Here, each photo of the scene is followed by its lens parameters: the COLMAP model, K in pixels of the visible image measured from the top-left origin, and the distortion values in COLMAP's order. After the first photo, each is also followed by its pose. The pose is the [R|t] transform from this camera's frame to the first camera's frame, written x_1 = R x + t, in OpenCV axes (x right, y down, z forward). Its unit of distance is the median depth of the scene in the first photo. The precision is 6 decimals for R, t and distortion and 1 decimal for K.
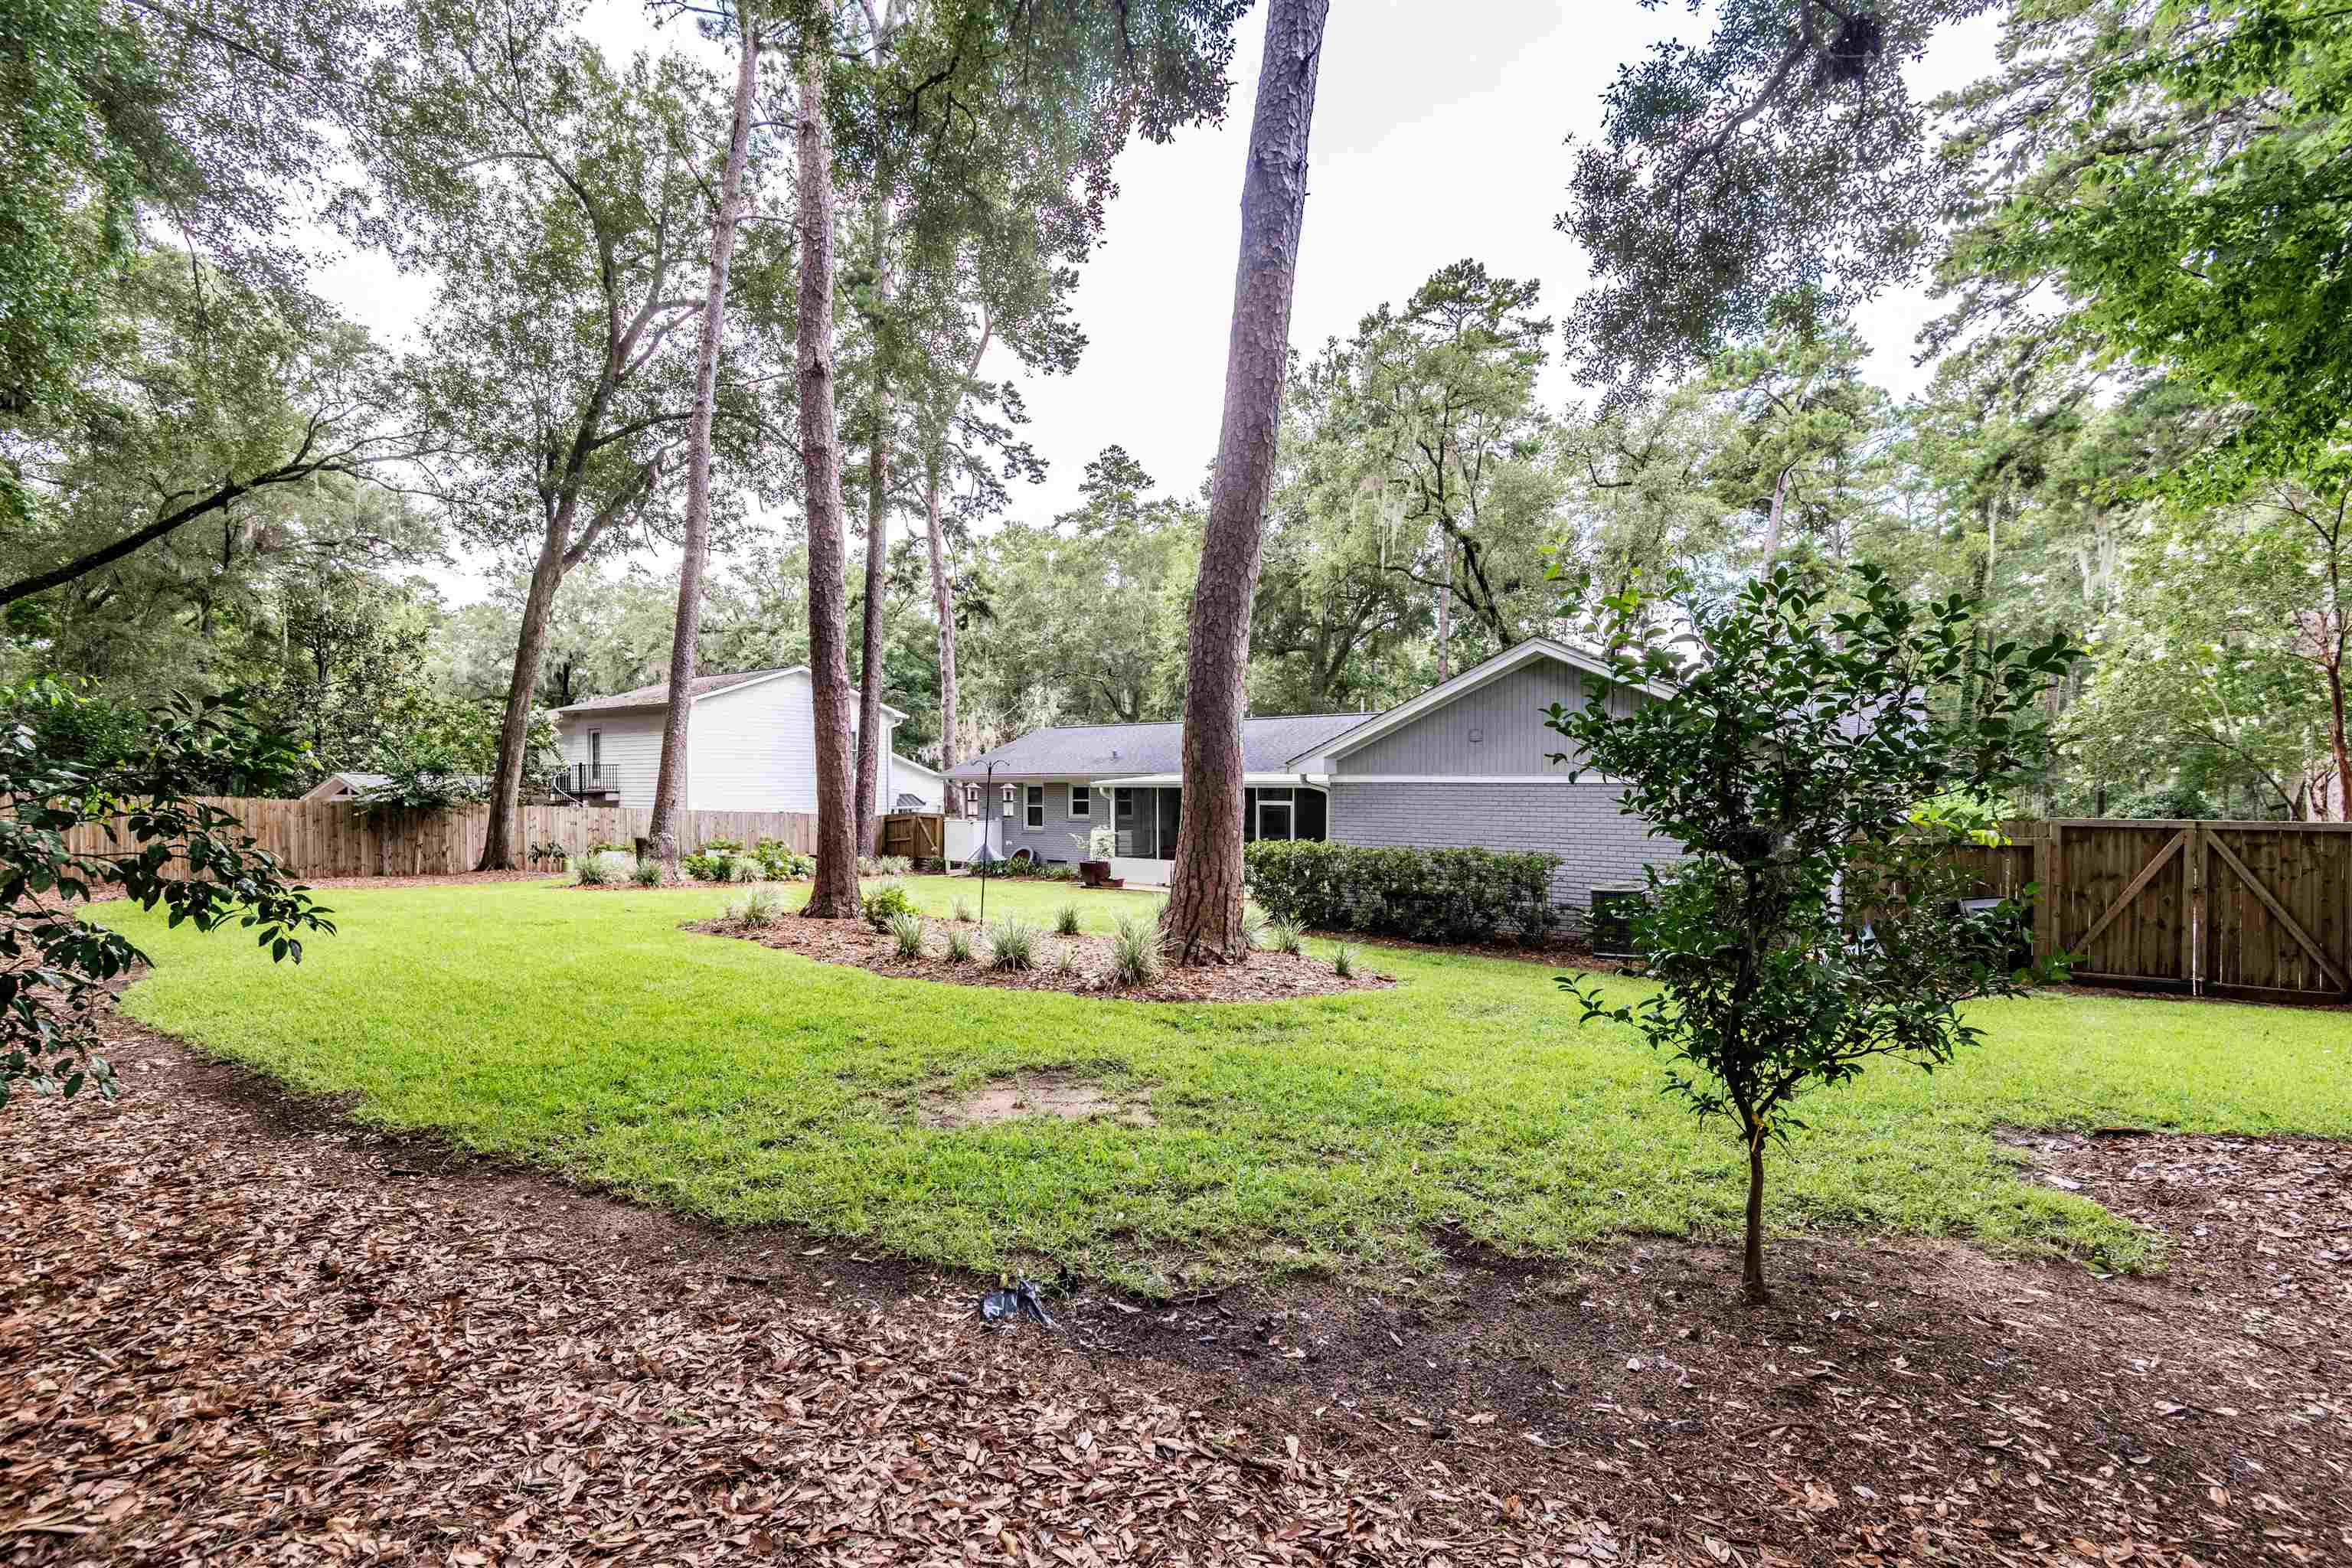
lens RADIAL K [[1053.1, 0, 1162.0], [0, 1053.1, 801.4], [0, 0, 1]] dist [0.000316, -0.000258]
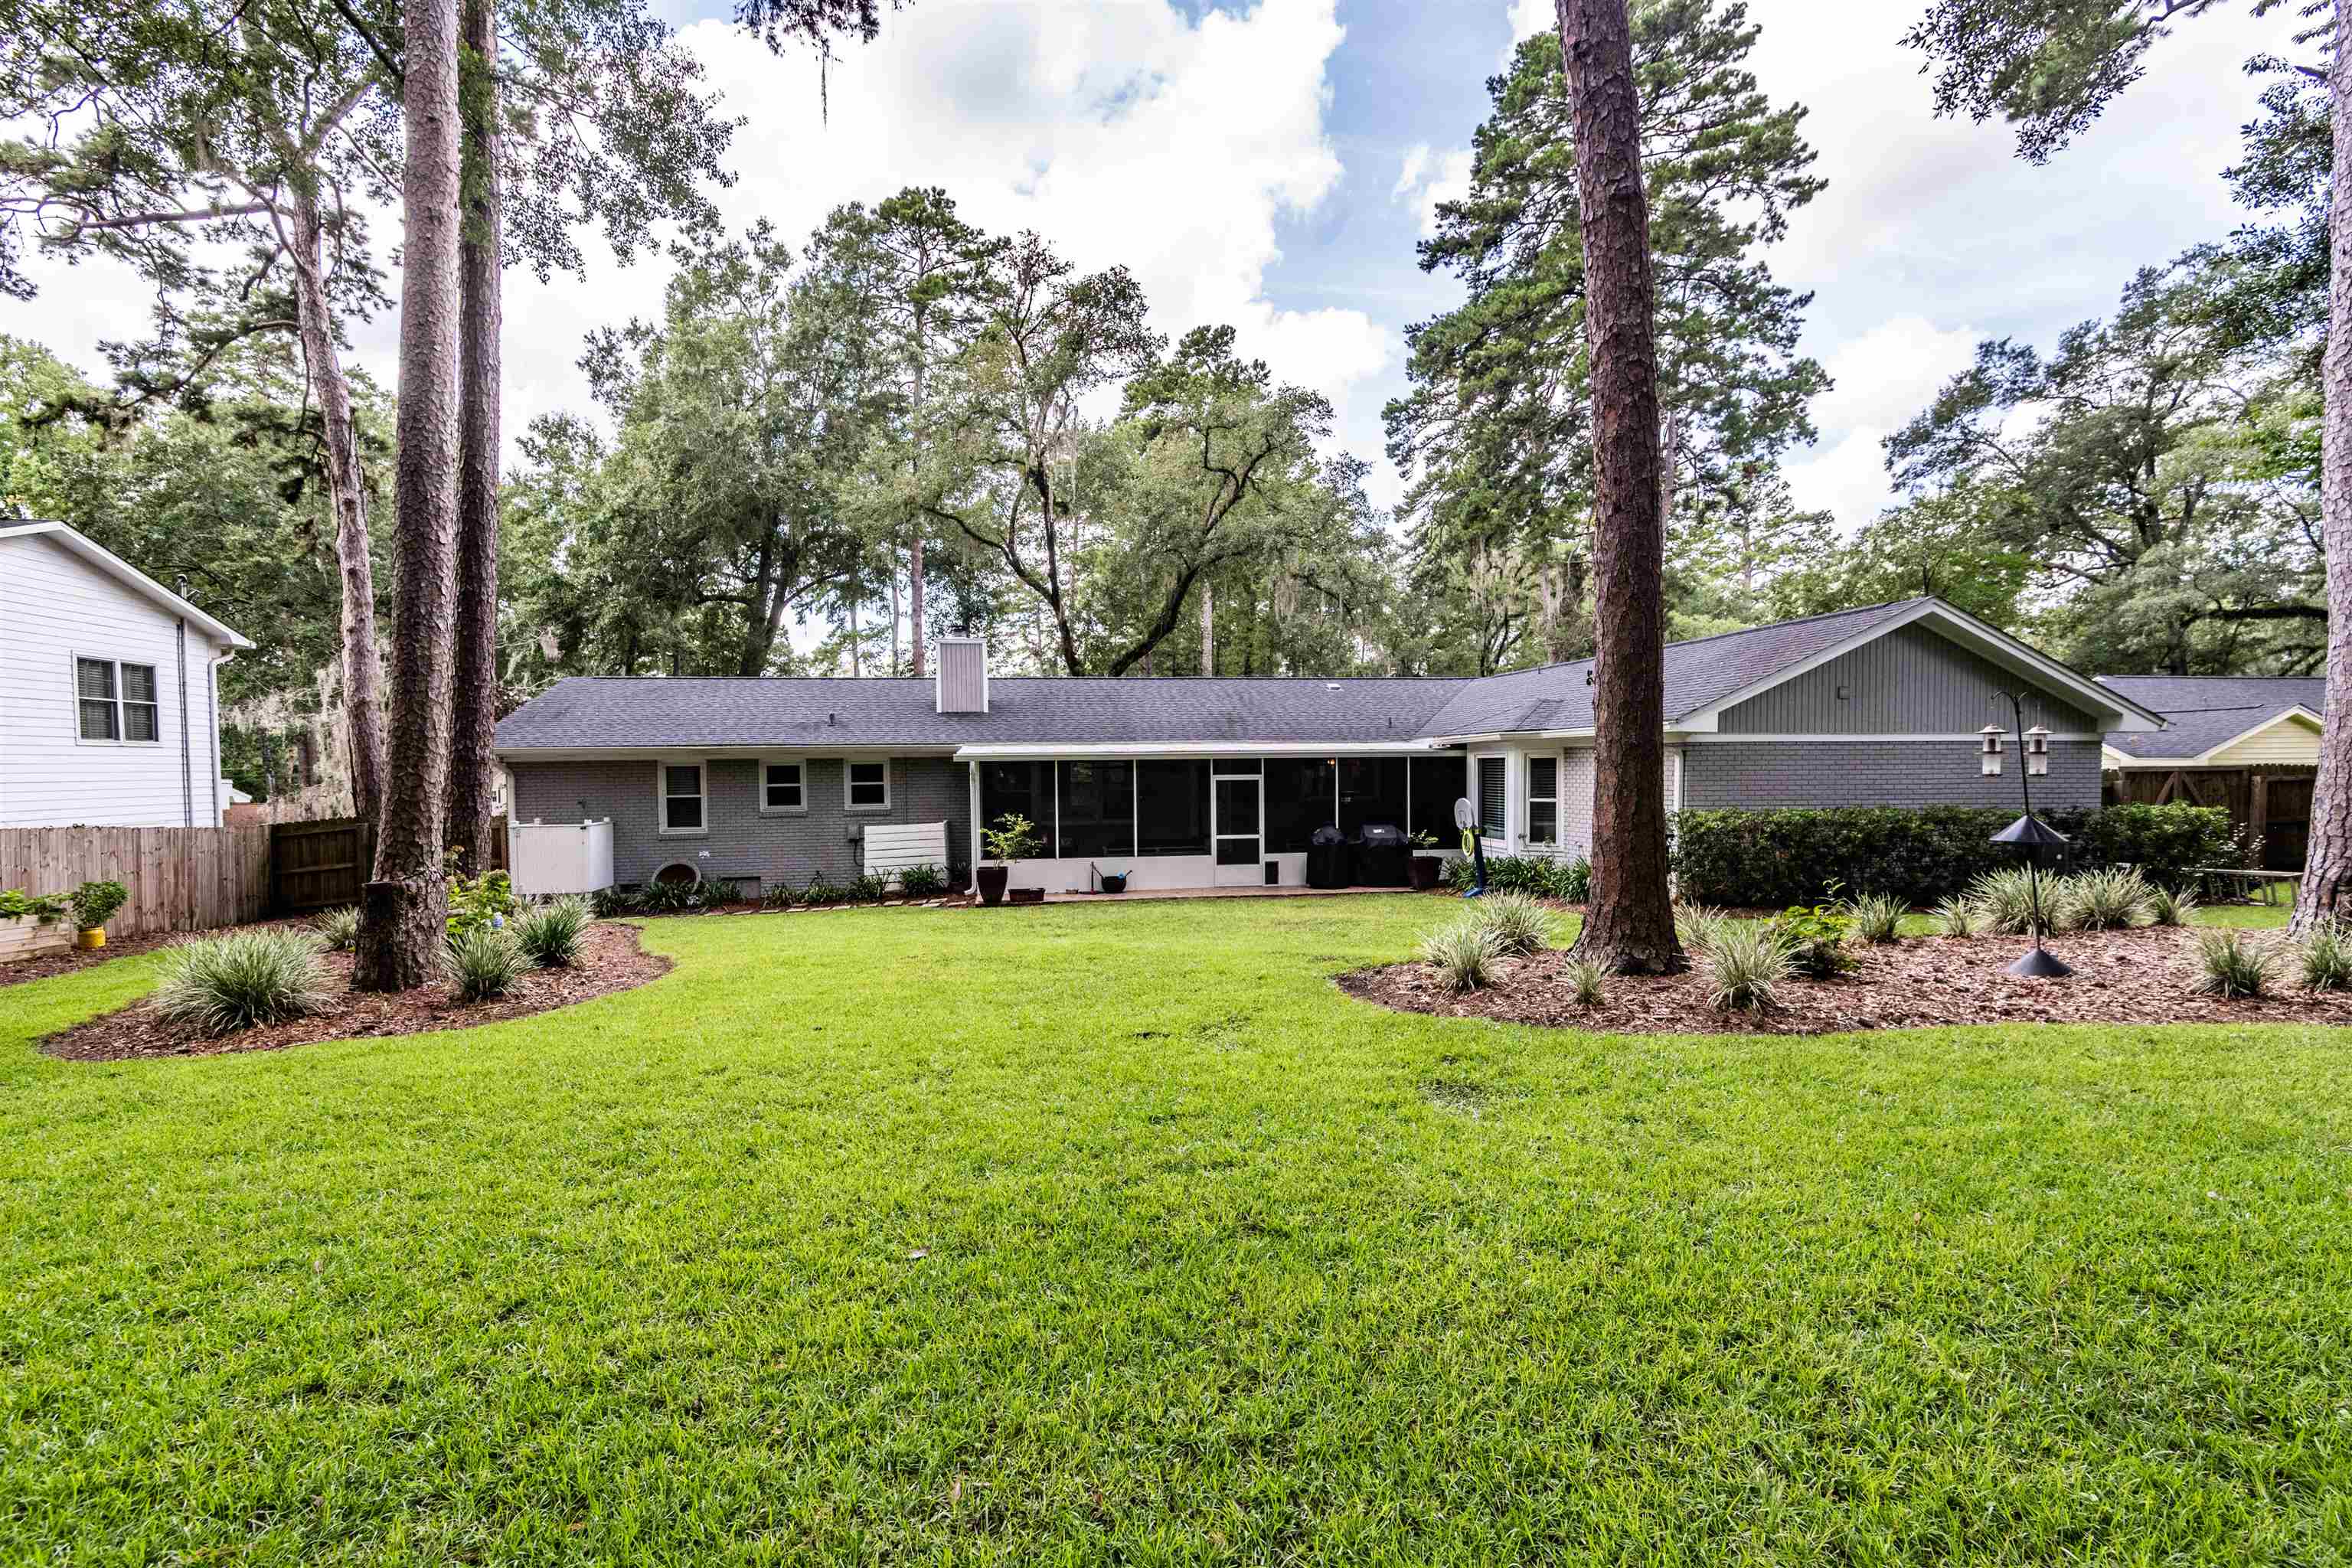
lens RADIAL K [[1053.1, 0, 1162.0], [0, 1053.1, 801.4], [0, 0, 1]] dist [0.000316, -0.000258]
pose [[0.698967, -0.027606, 0.714621, -0.379189], [0.023261, 0.999604, 0.015863, 0.004256], [-0.714775, 0.005536, 0.699332, 0.352945]]
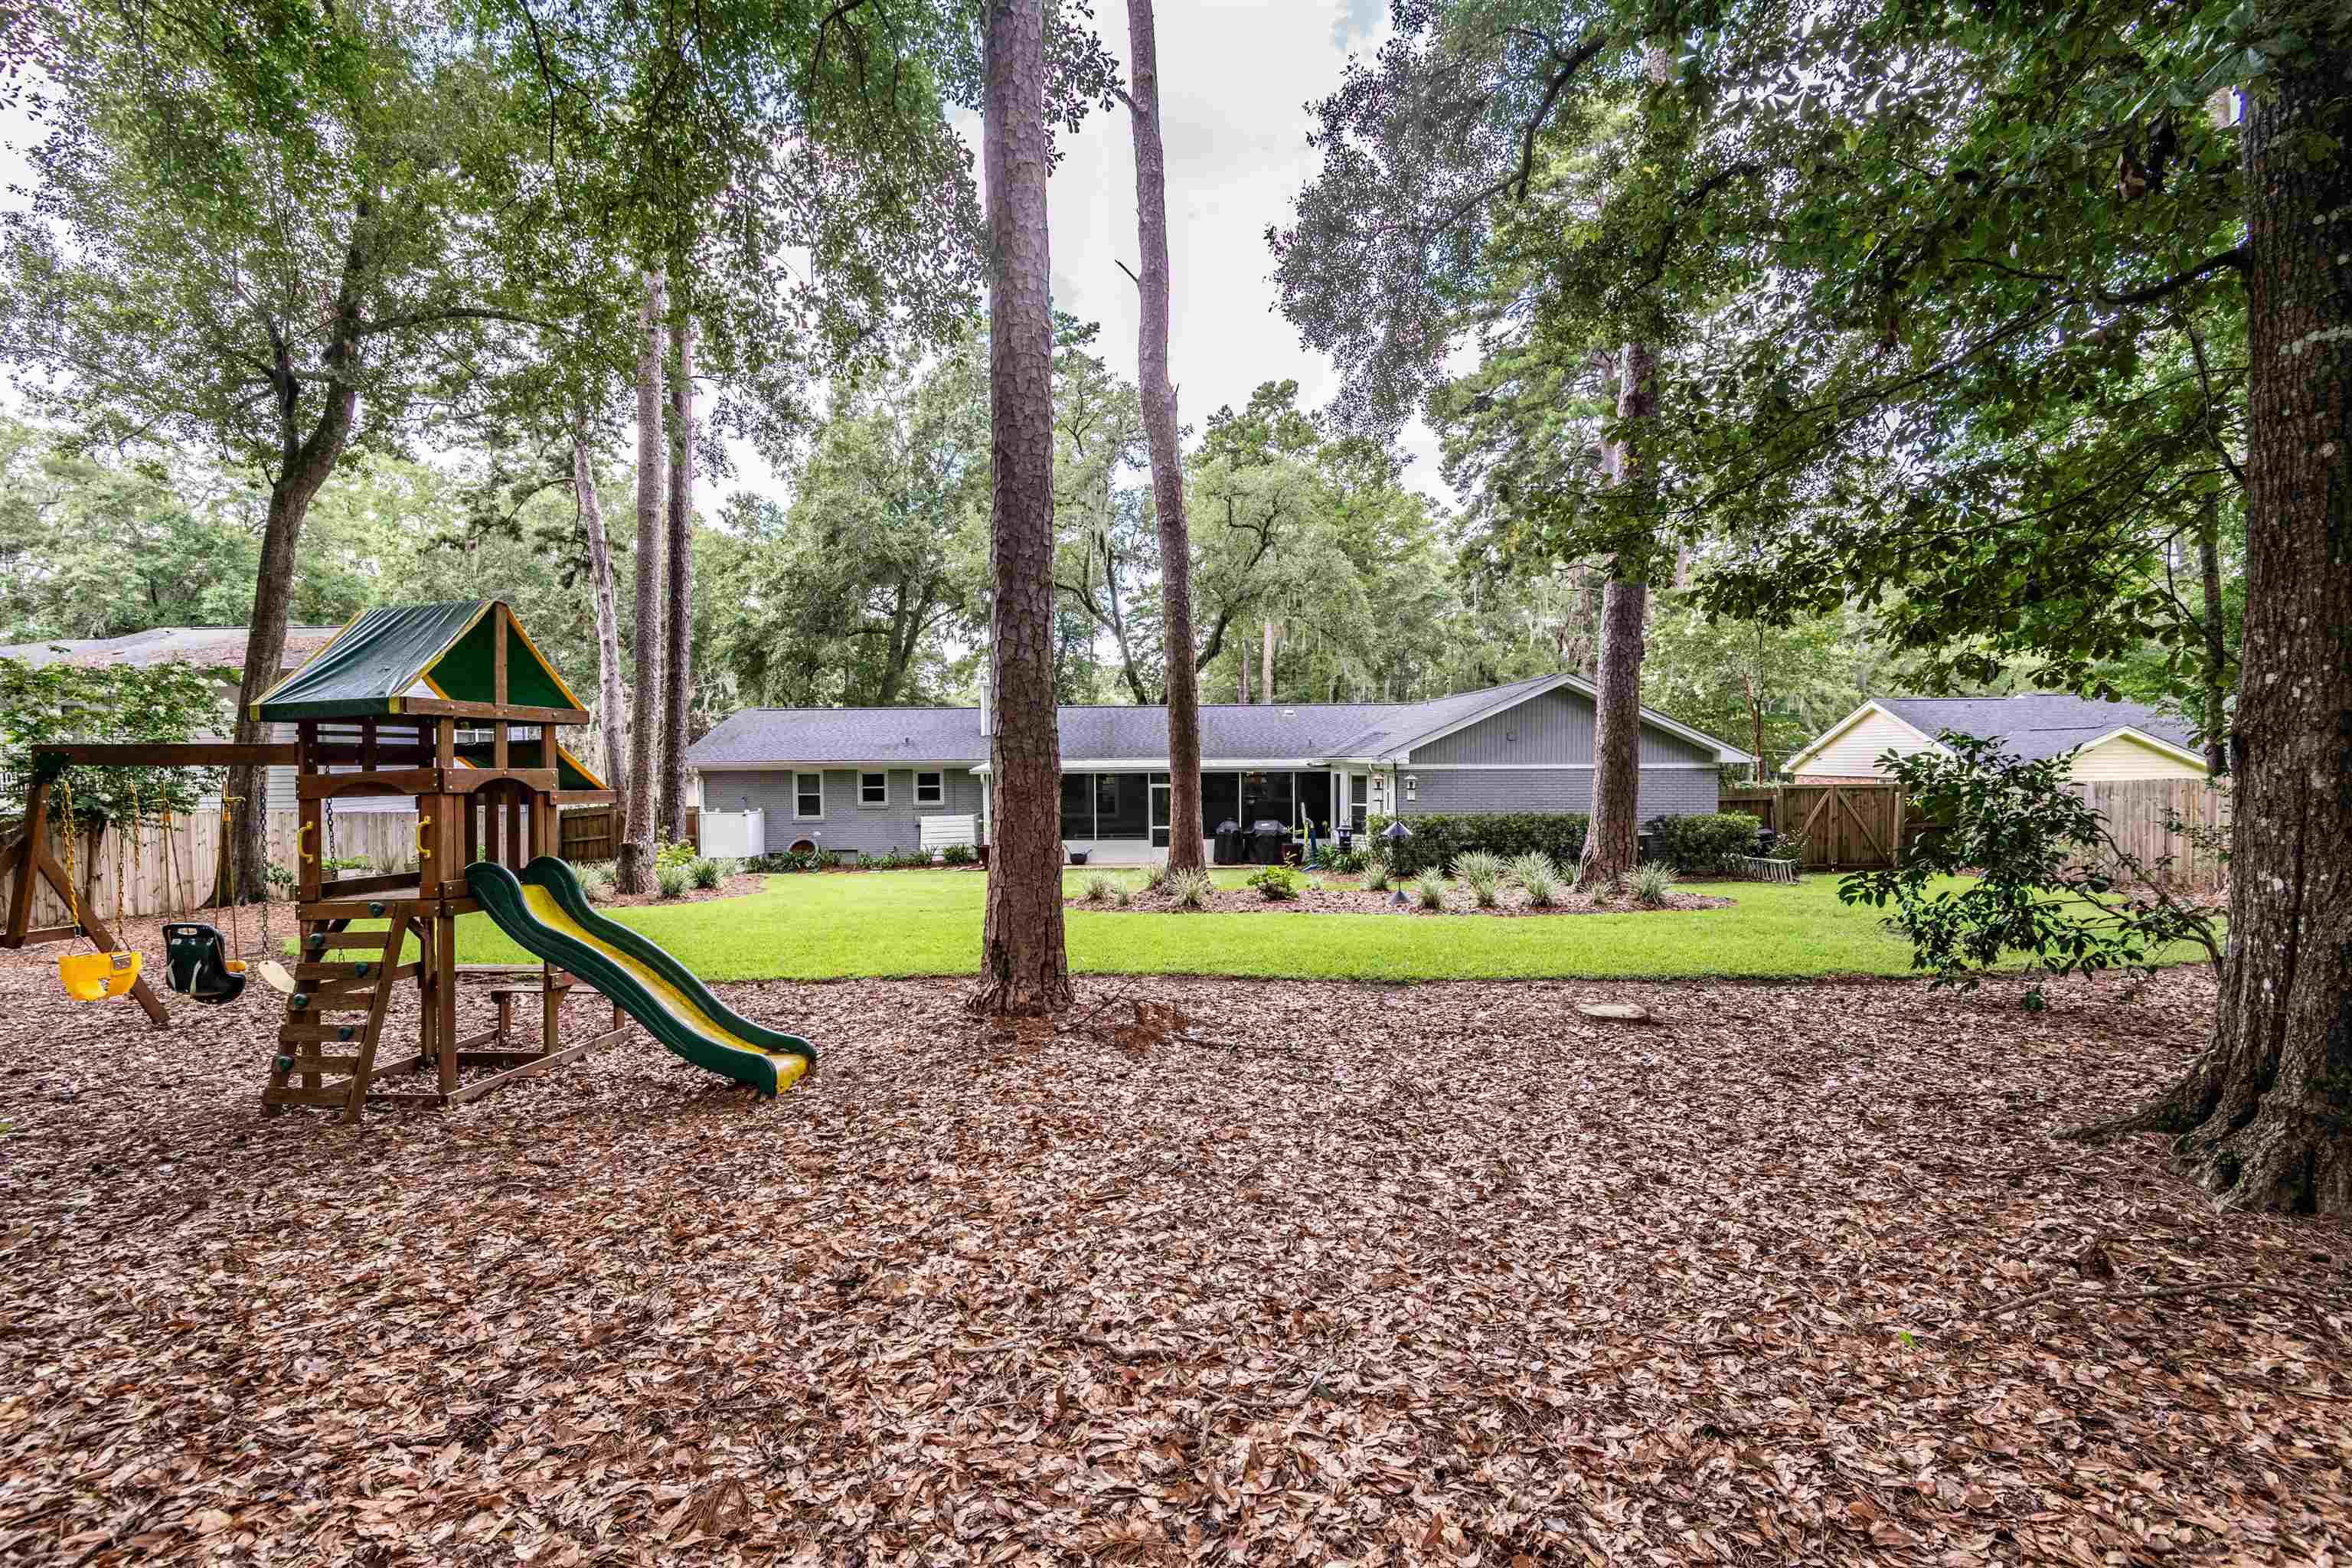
lens RADIAL K [[1053.1, 0, 1162.0], [0, 1053.1, 801.4], [0, 0, 1]] dist [0.000316, -0.000258]
pose [[0.805444, -0.028544, 0.591984, -0.430373], [0.017624, 0.999551, 0.024217, -0.006723], [-0.592409, -0.009072, 0.805586, 0.054896]]
